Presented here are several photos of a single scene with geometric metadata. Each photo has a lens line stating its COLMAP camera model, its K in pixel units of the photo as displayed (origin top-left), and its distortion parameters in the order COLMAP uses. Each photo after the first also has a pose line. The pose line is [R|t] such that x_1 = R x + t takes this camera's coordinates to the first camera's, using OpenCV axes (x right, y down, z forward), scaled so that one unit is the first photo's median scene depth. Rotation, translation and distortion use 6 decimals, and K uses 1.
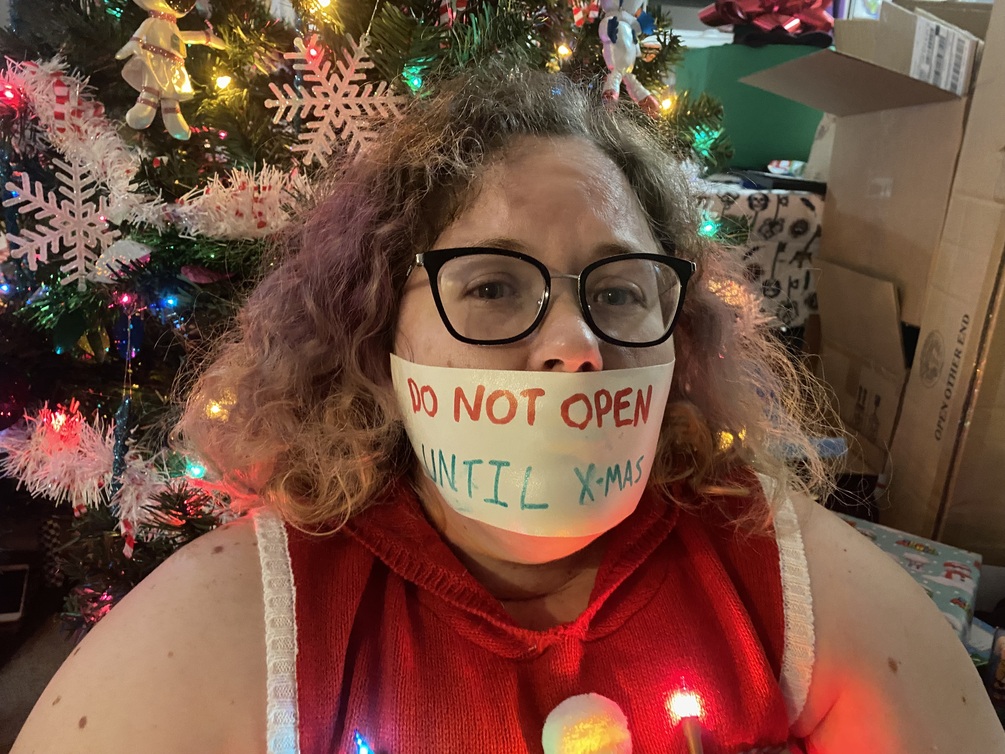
lens RADIAL K [[757.5, 0, 502.6], [0, 757.5, 373.7], [0, 0, 1]] dist [0.012553, -0.001720]
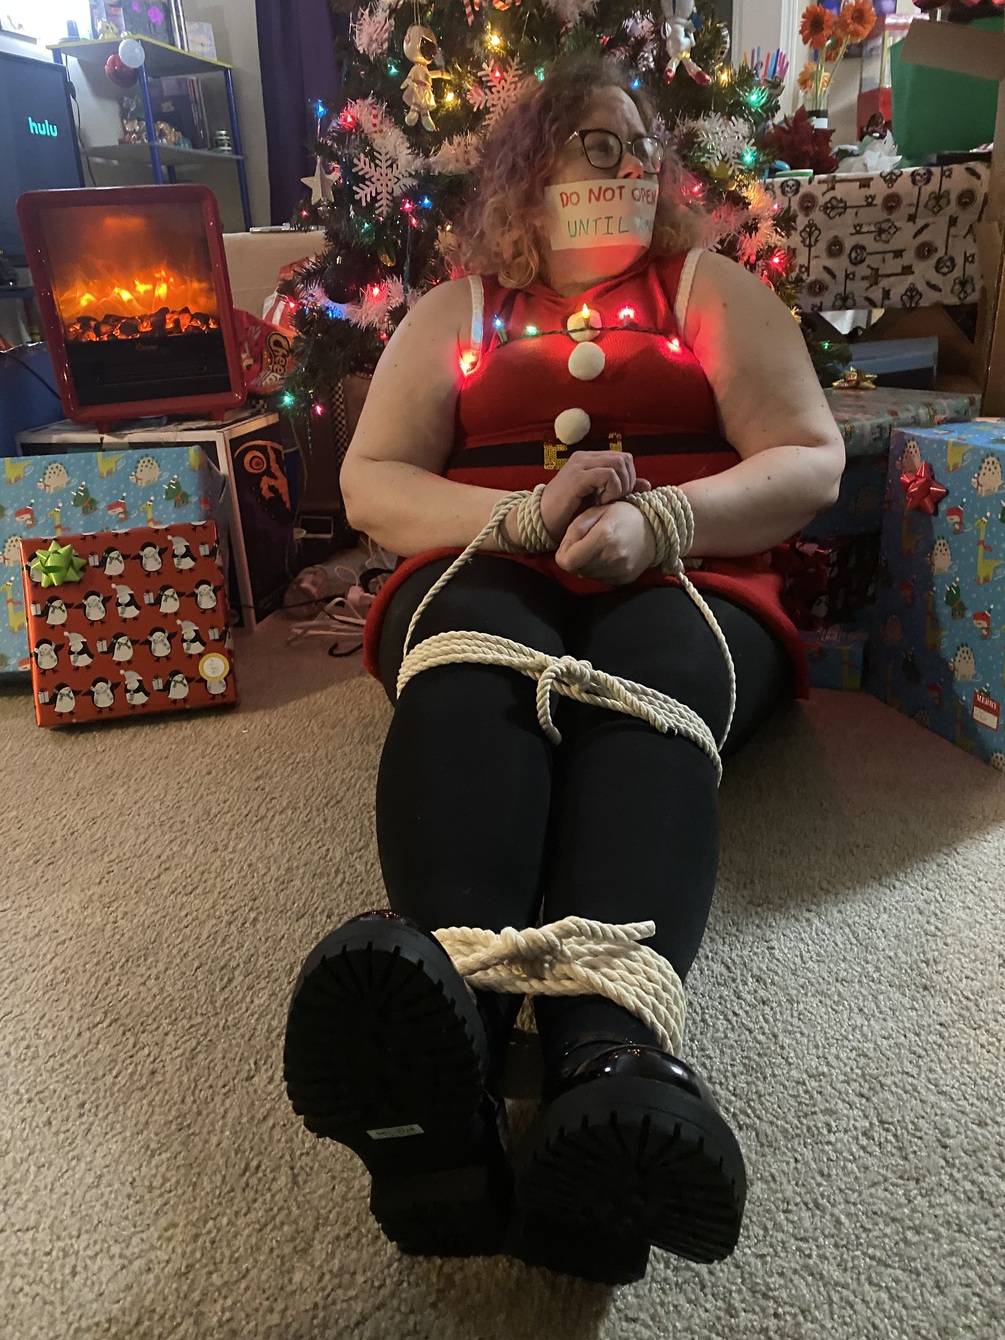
lens RADIAL K [[1010.0, 0, 505.5], [0, 1010.0, 672.7], [0, 0, 1]] dist [0.012553, -0.001720]
pose [[0.950862, 0.022497, -0.308797, 0.594132], [0.007787, 0.995303, 0.096492, 0.827705], [0.309517, -0.094156, 0.946221, -1.529272]]
